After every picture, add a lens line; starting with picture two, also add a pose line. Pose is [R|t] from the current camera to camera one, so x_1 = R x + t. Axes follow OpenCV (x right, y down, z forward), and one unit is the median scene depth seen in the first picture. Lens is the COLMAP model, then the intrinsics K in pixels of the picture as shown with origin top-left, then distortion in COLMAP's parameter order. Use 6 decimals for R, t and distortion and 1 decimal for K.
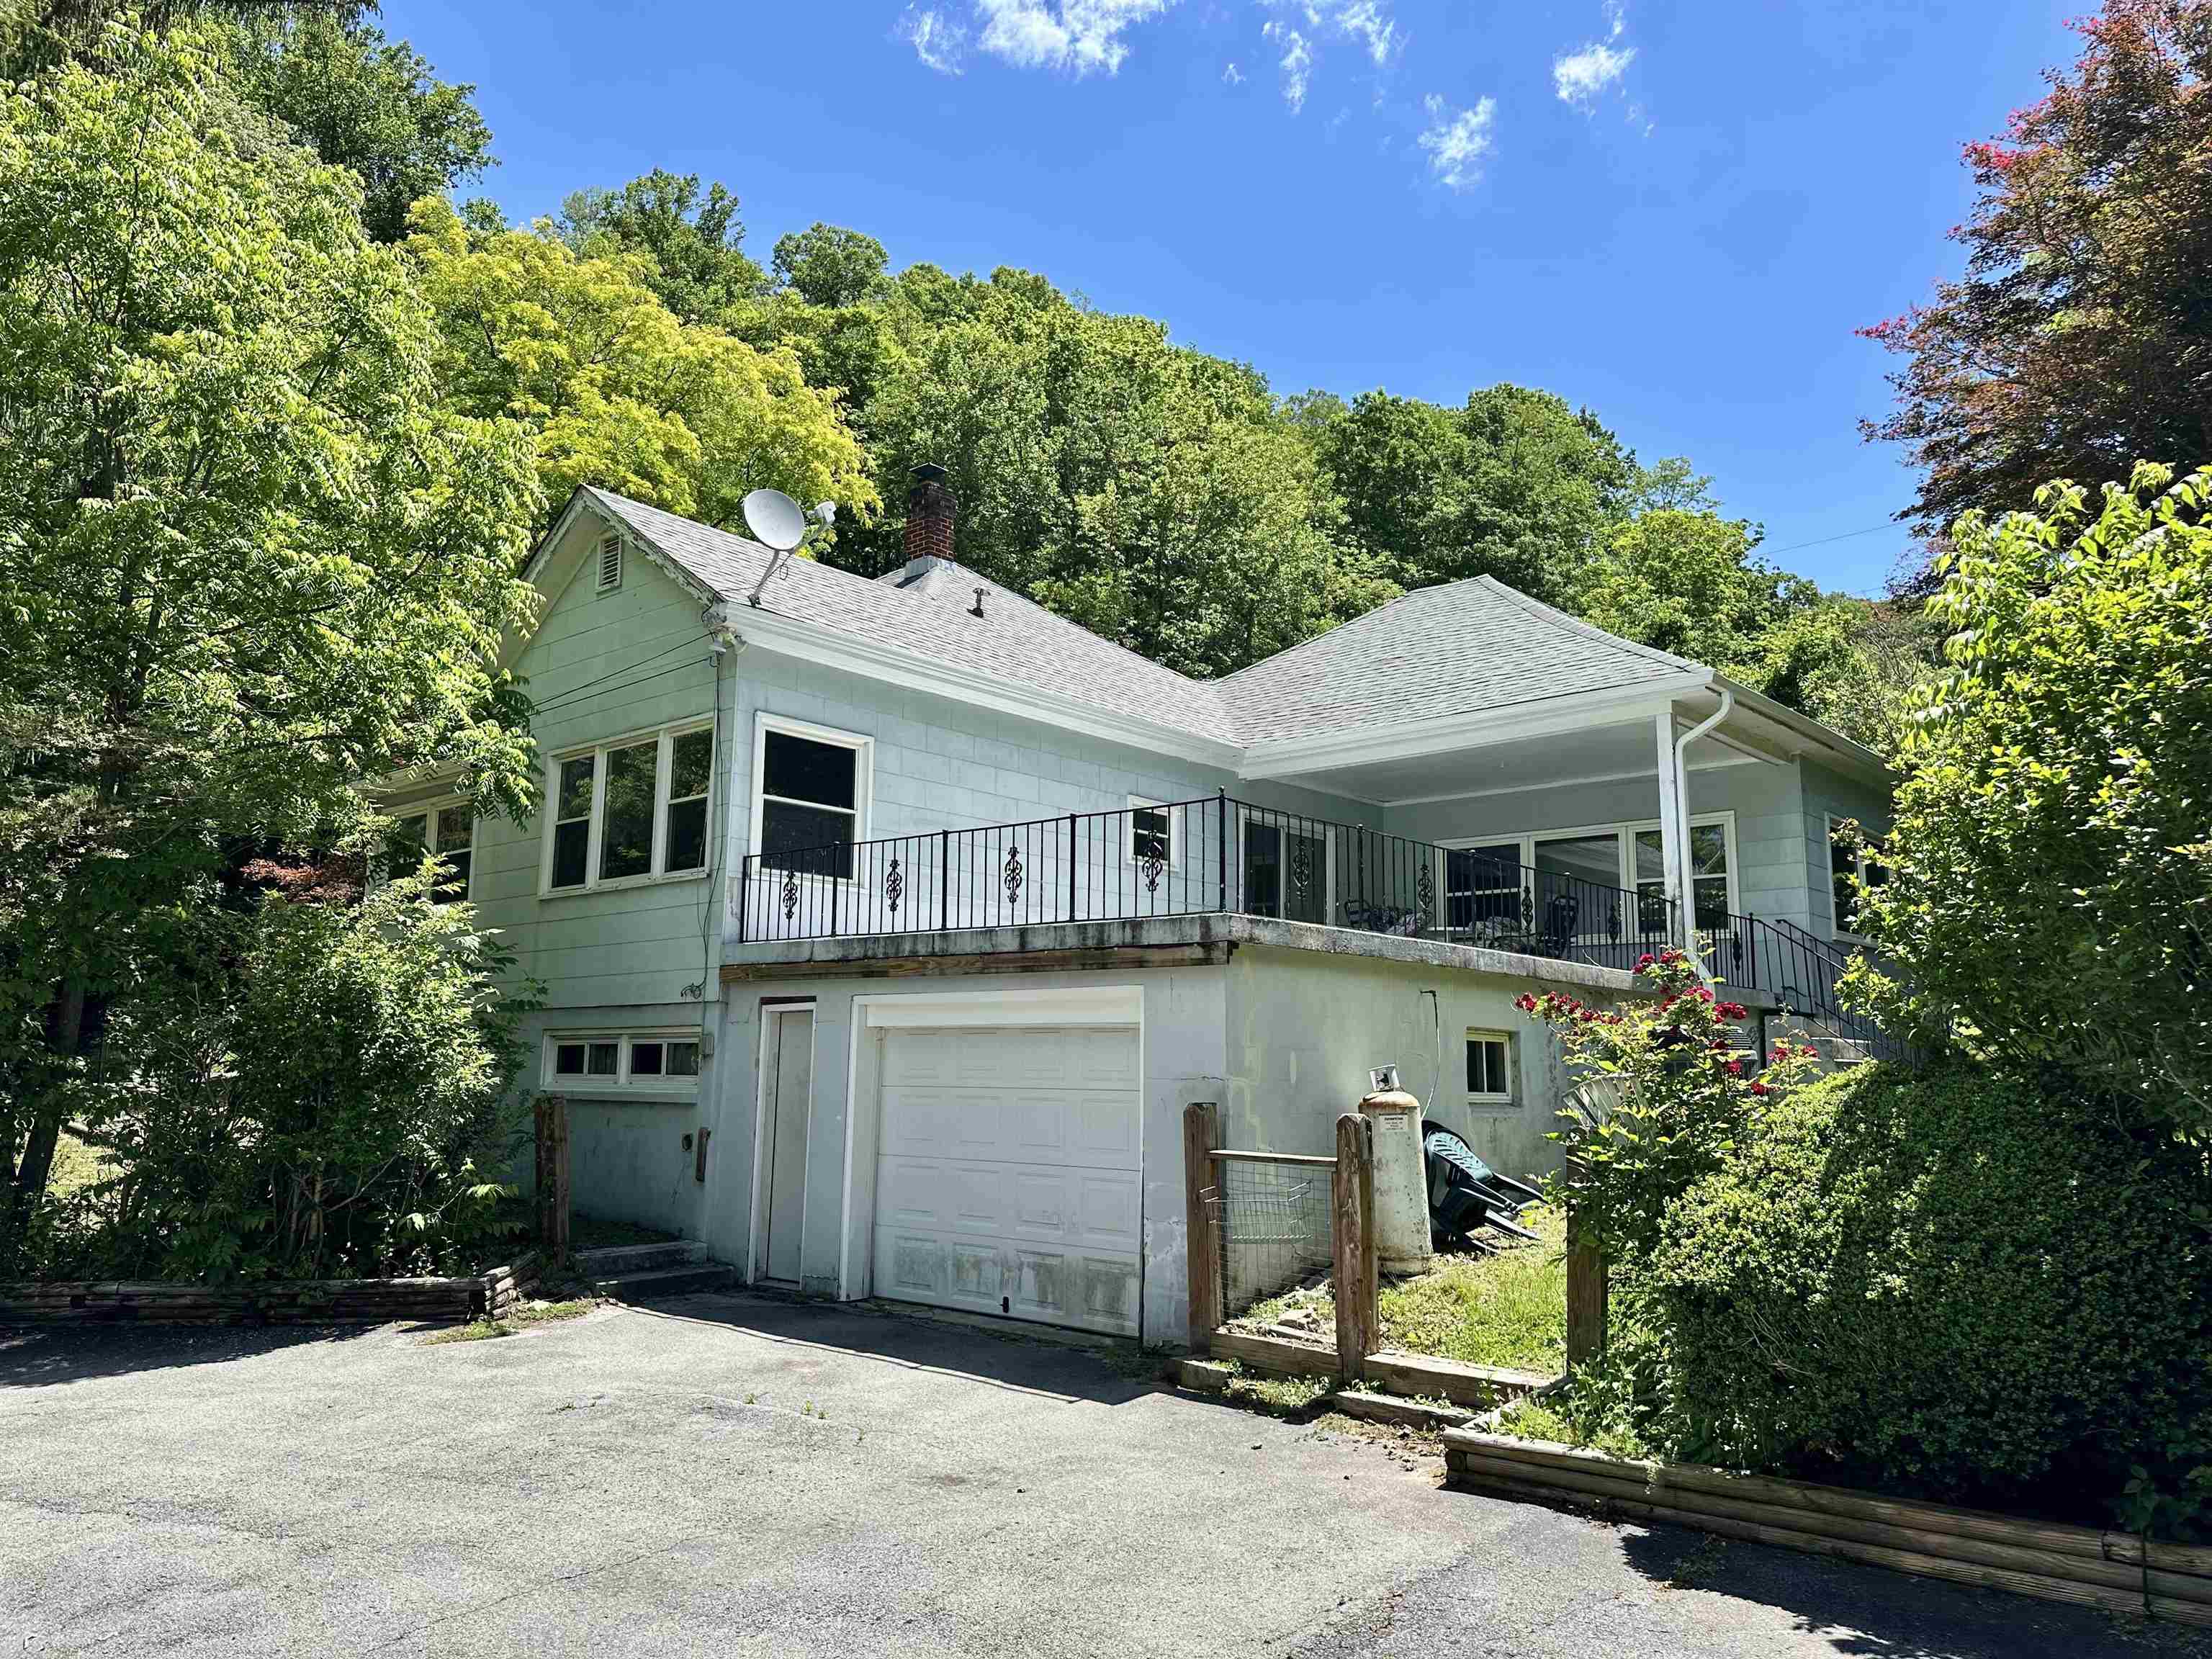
lens RADIAL K [[1558.6, 0, 1106.0], [0, 1558.6, 829.5], [0, 0, 1]] dist [0.000534, -0.000587]
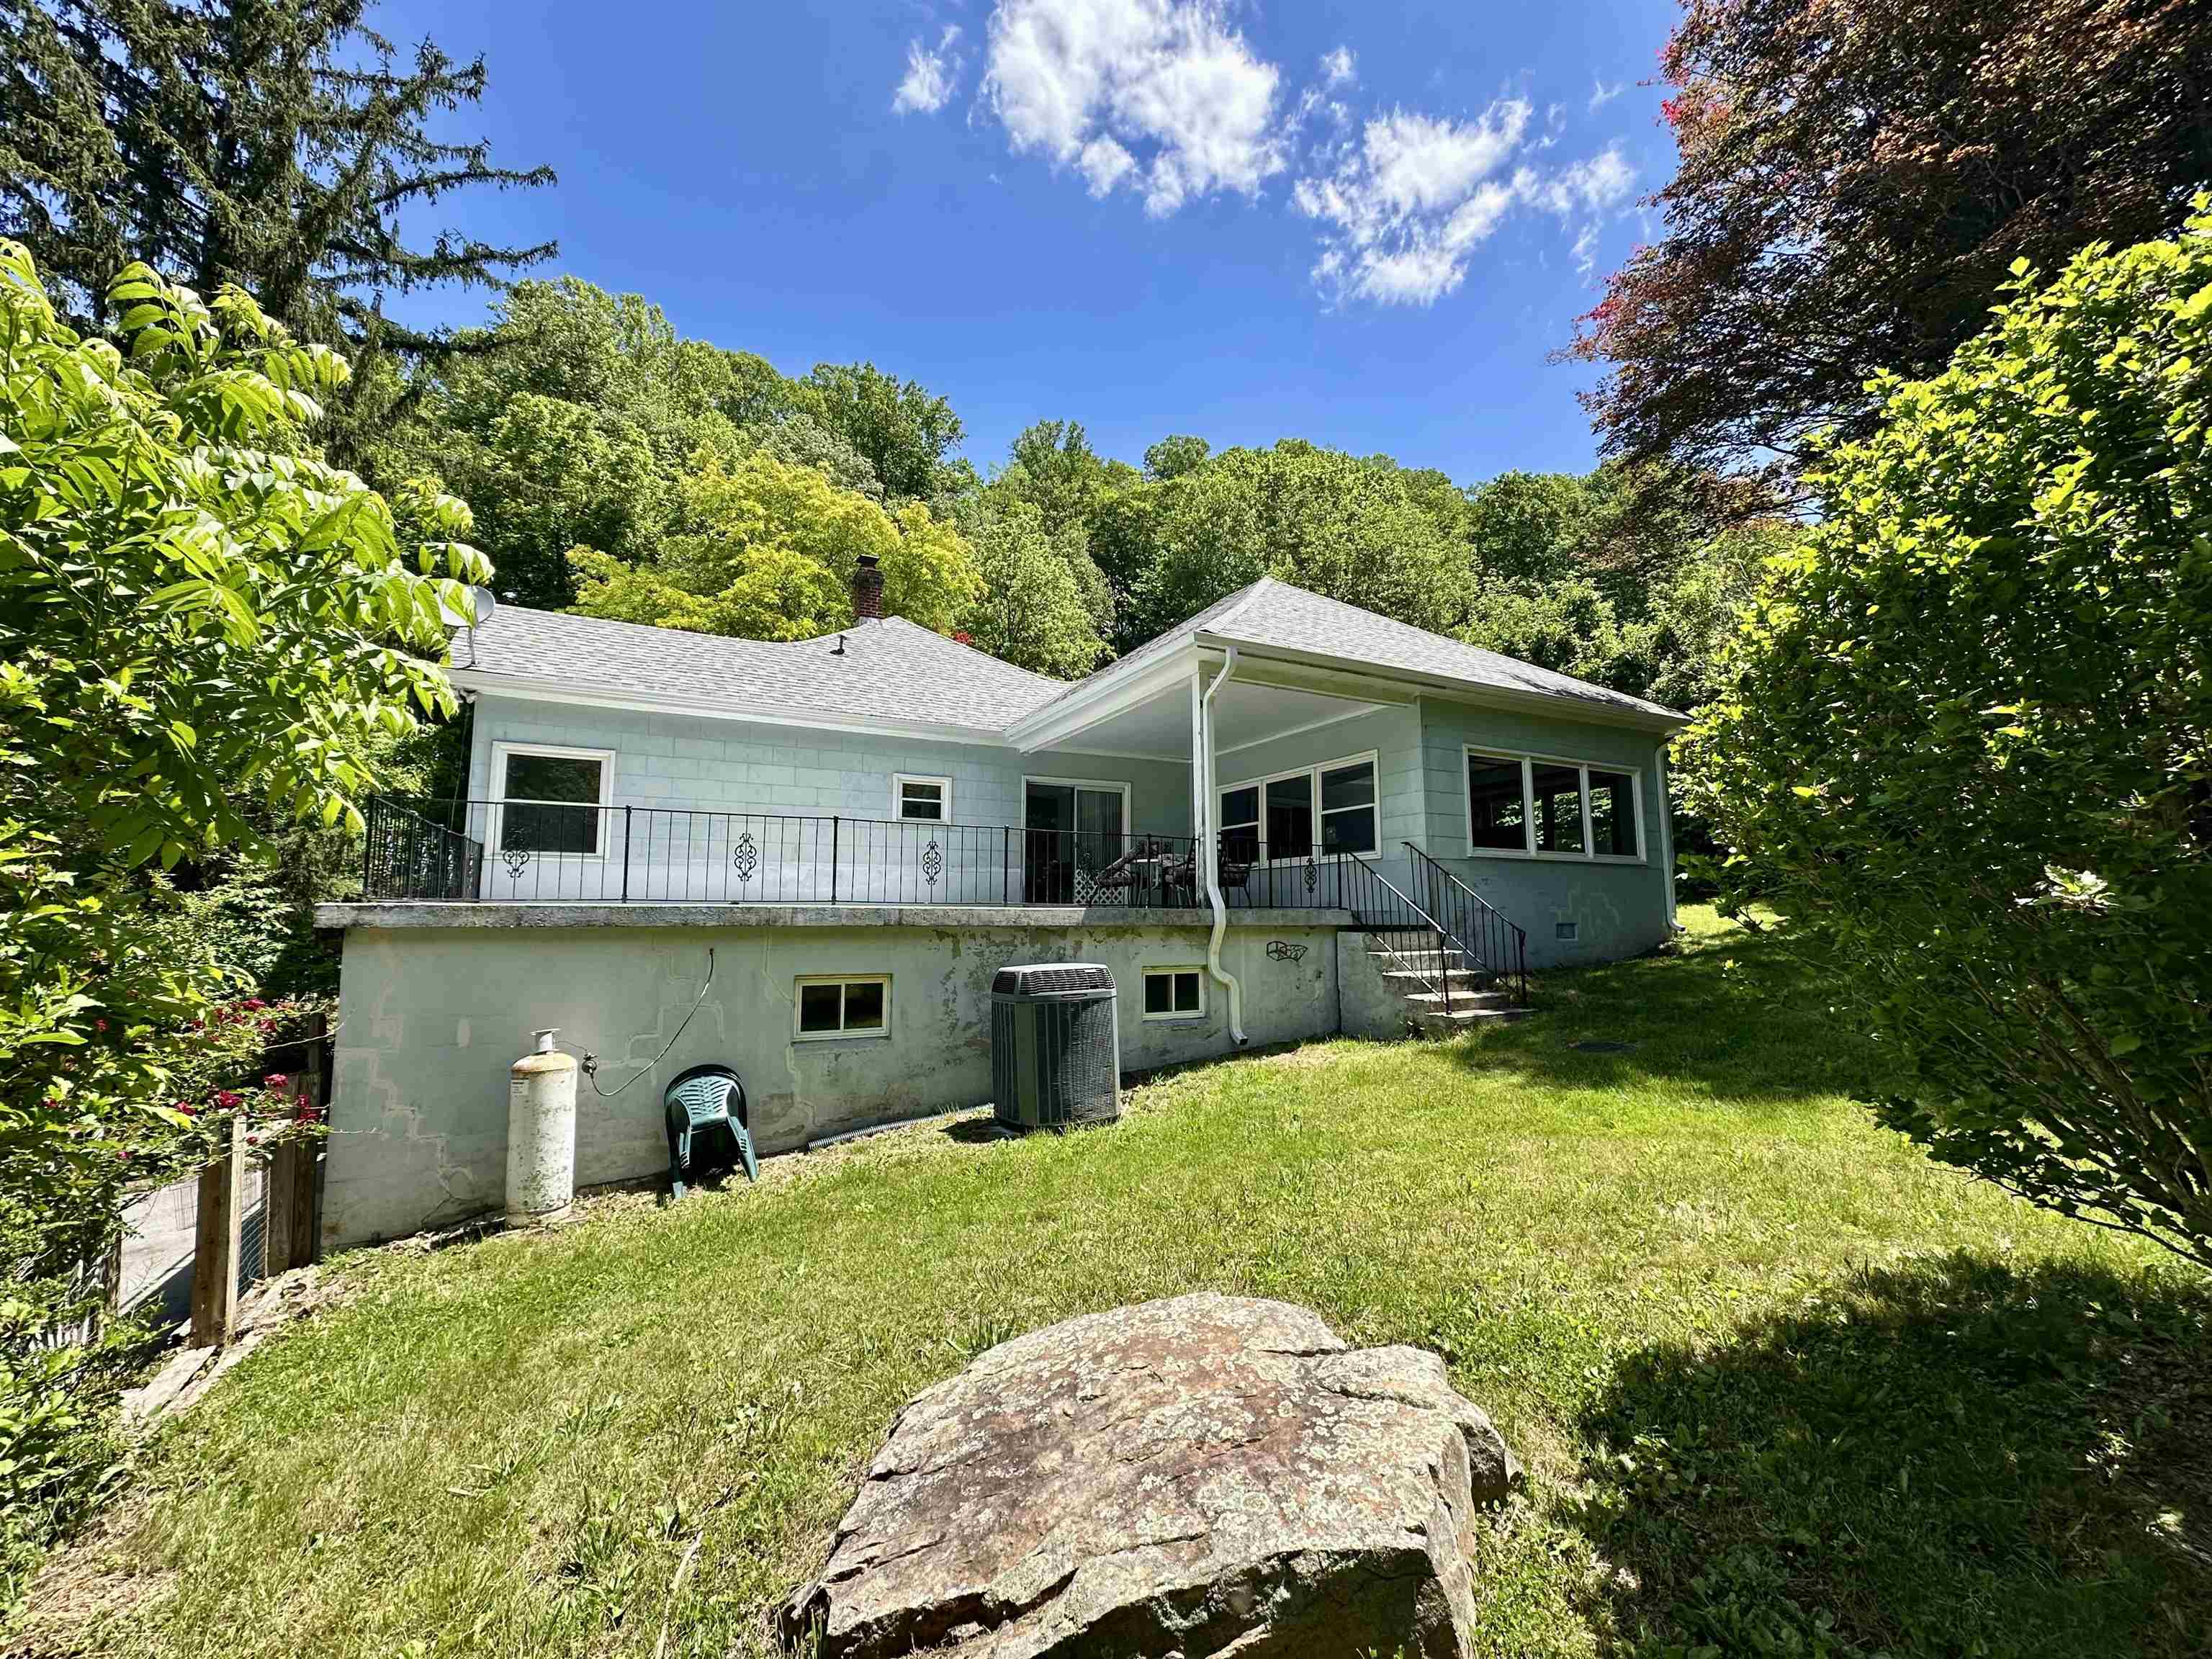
lens RADIAL K [[882.6, 0, 1106.0], [0, 882.6, 829.5], [0, 0, 1]] dist [-0.031440, 0.000019]
pose [[0.939912, -0.041259, -0.338914, 0.524522], [0.060779, 0.997036, 0.047180, 0.001749], [0.335962, -0.064944, 0.939634, 0.389870]]
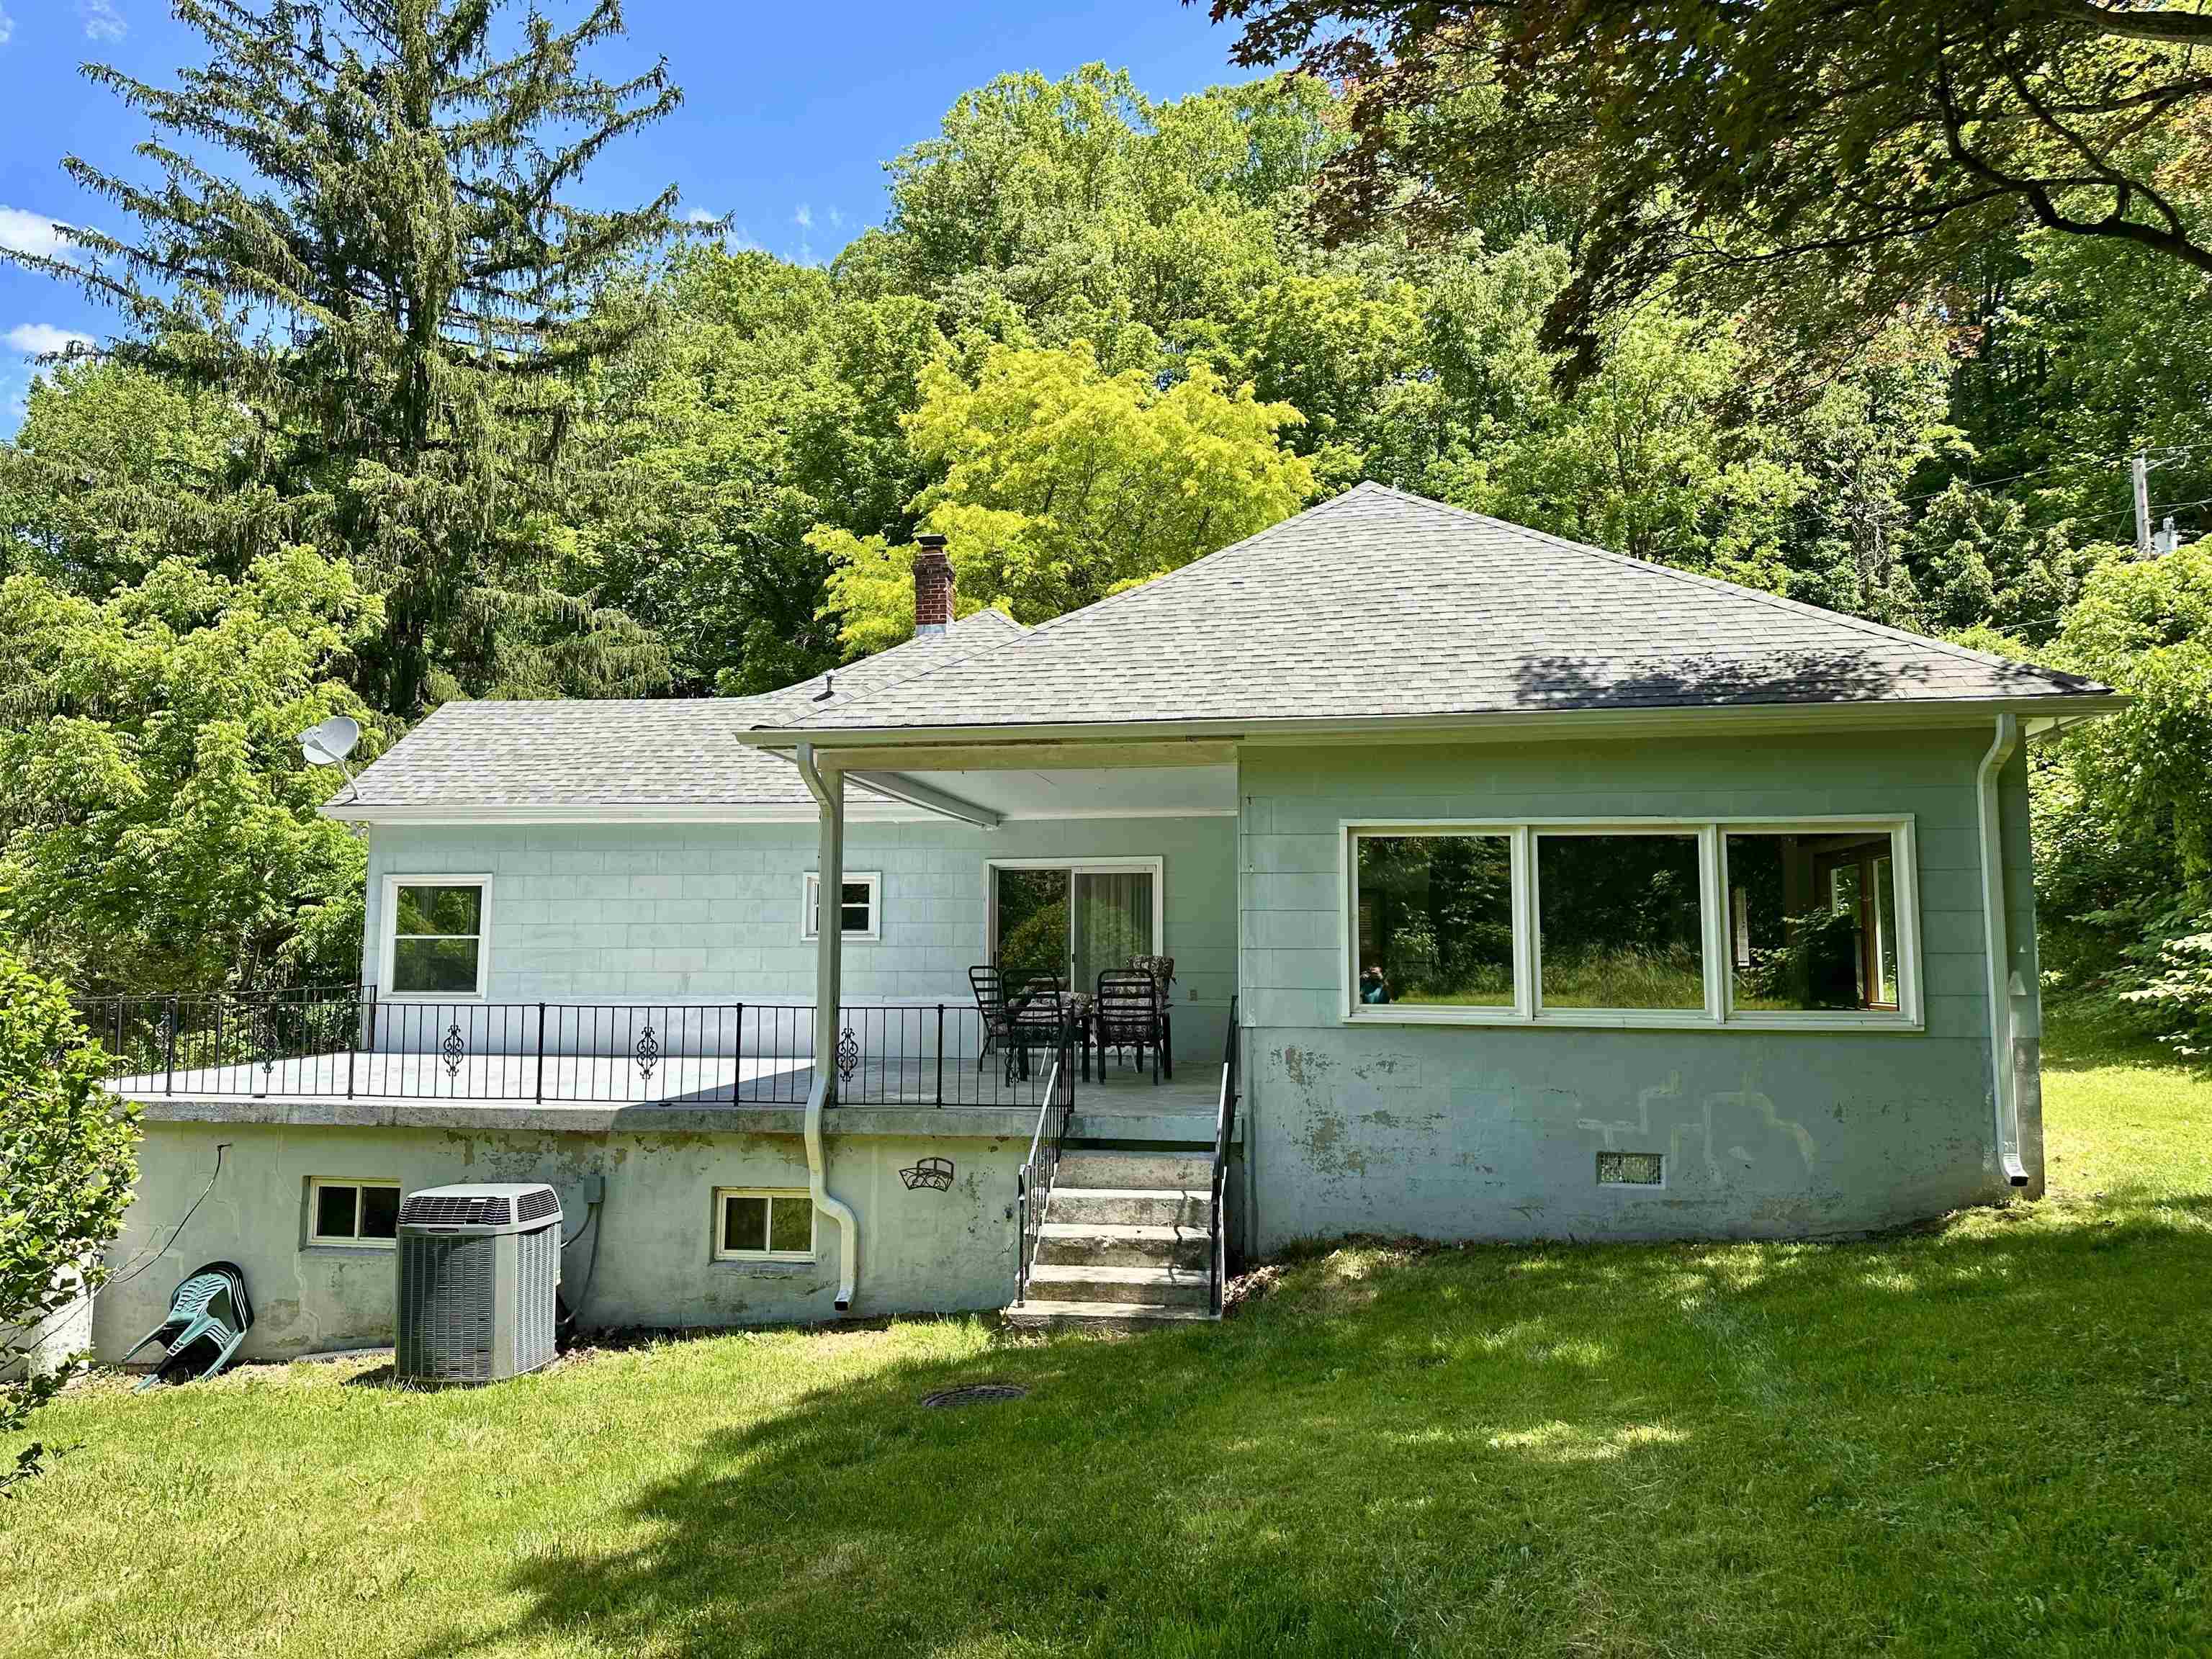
lens RADIAL K [[1487.2, 0, 1106.0], [0, 1487.2, 829.5], [0, 0, 1]] dist [-0.050566, -0.002647]
pose [[0.593151, -0.082273, -0.800877, 1.050140], [0.133807, 0.991004, -0.002703, -0.024662], [0.793894, -0.105560, 0.598823, 0.674473]]
